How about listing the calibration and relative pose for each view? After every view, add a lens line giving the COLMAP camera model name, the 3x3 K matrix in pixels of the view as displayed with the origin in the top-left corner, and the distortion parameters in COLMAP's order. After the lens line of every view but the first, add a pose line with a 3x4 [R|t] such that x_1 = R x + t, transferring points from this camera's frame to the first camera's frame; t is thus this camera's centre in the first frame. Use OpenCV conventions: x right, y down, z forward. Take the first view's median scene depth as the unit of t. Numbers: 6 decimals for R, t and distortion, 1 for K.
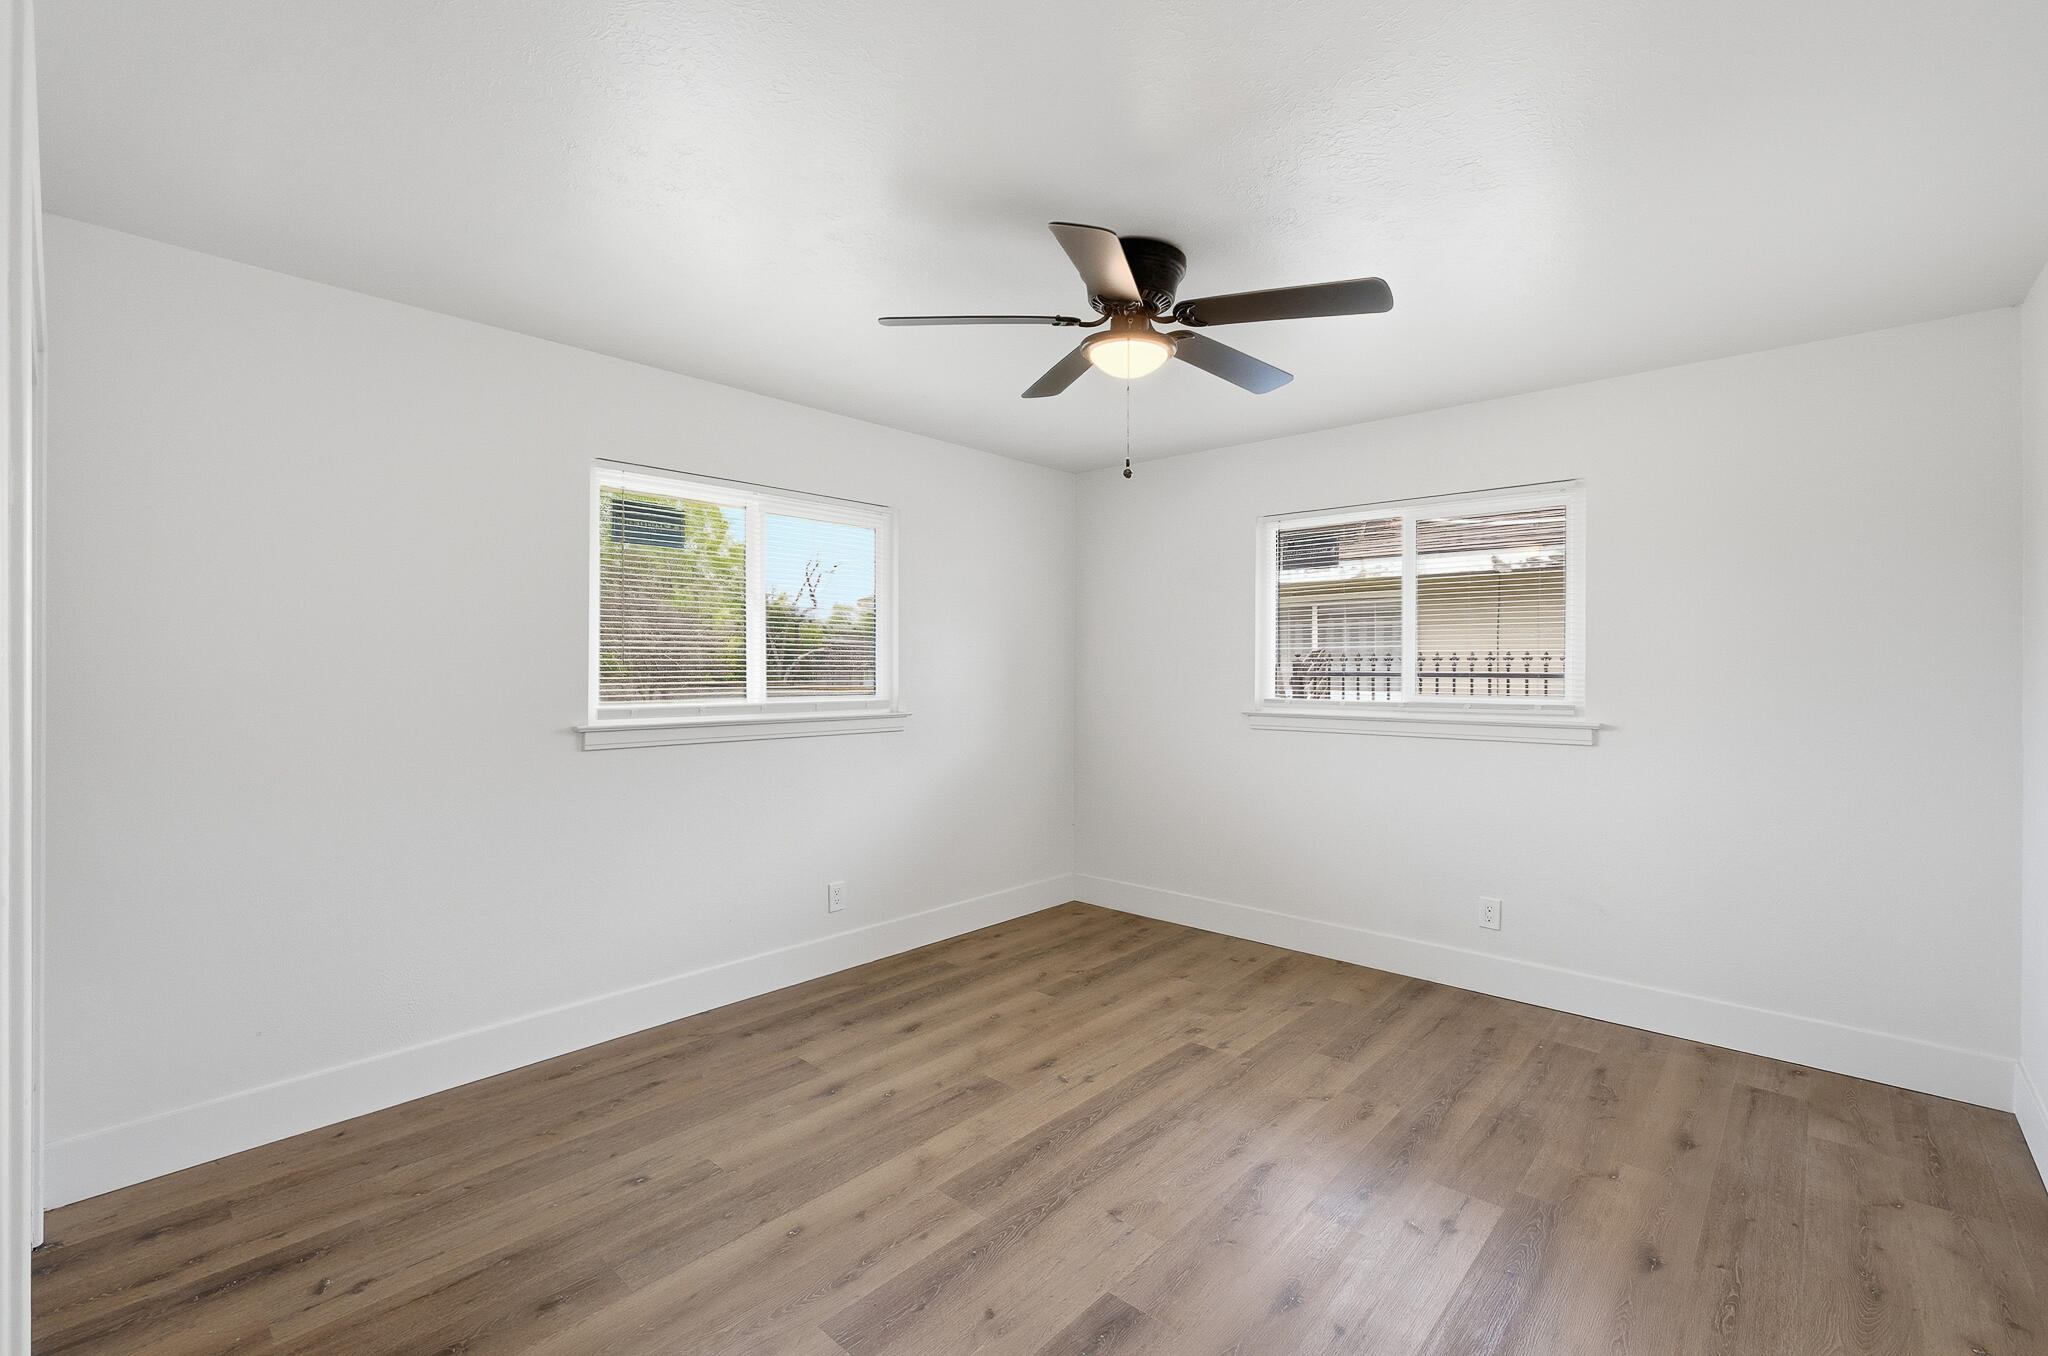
lens RADIAL K [[893.1, 0, 1024.0], [0, 893.1, 678.0], [0, 0, 1]] dist [-0.000527, 0.000065]
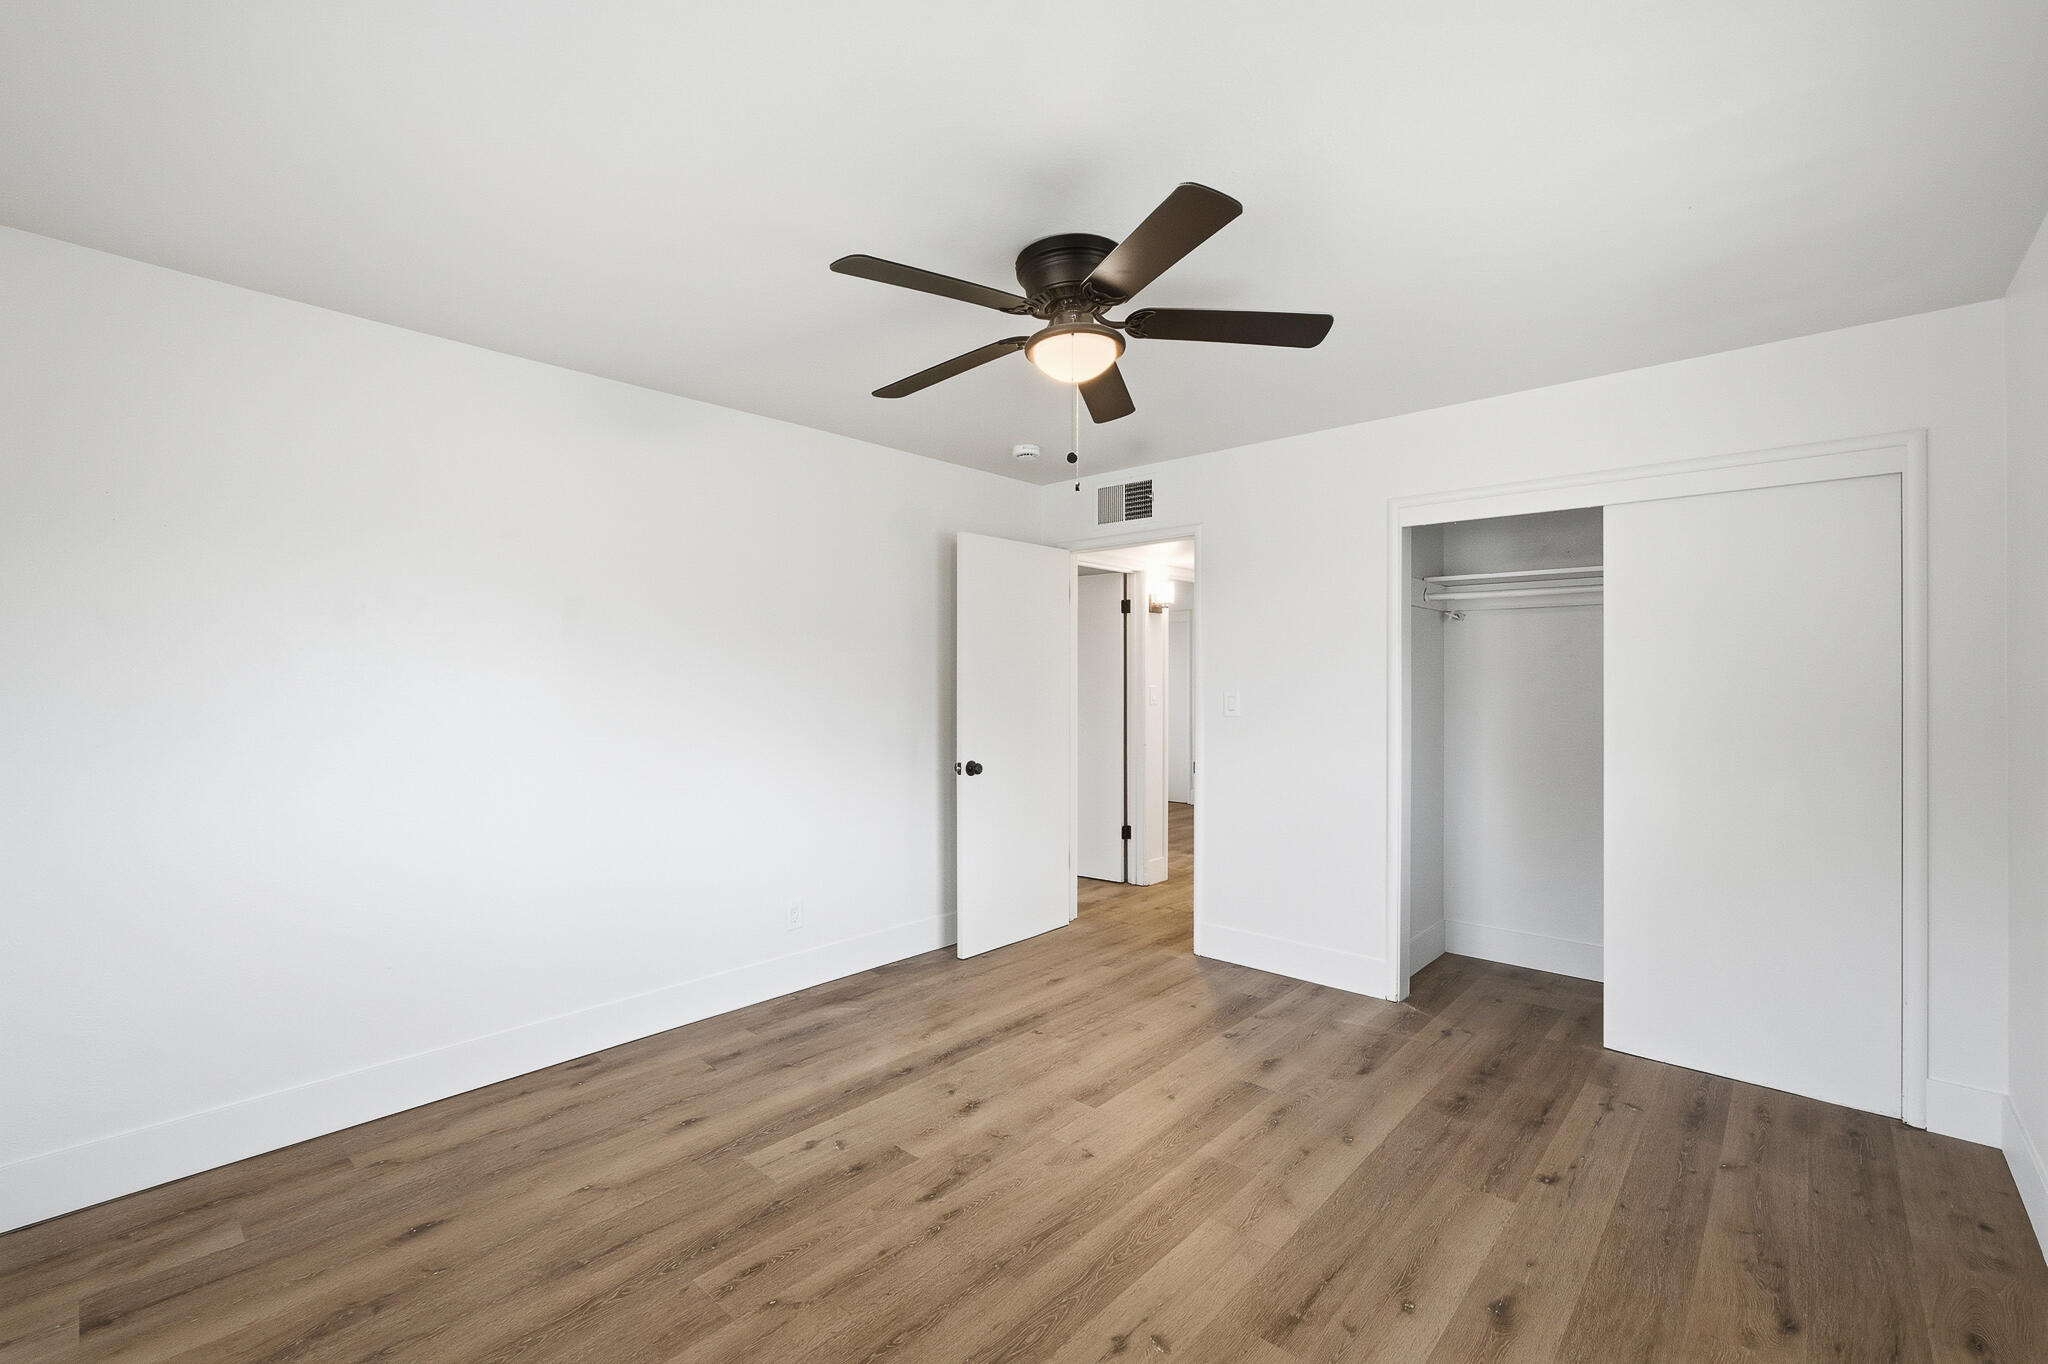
lens RADIAL K [[899.2, 0, 1017.2], [0, 899.2, 681.3], [0, 0, 1]] dist [-0.013132, 0.000865]
pose [[-0.999980, -0.003764, 0.005112, 0.169420], [-0.003704, 0.999925, 0.011698, -0.021619], [-0.005156, 0.011679, -0.999919, 1.926310]]
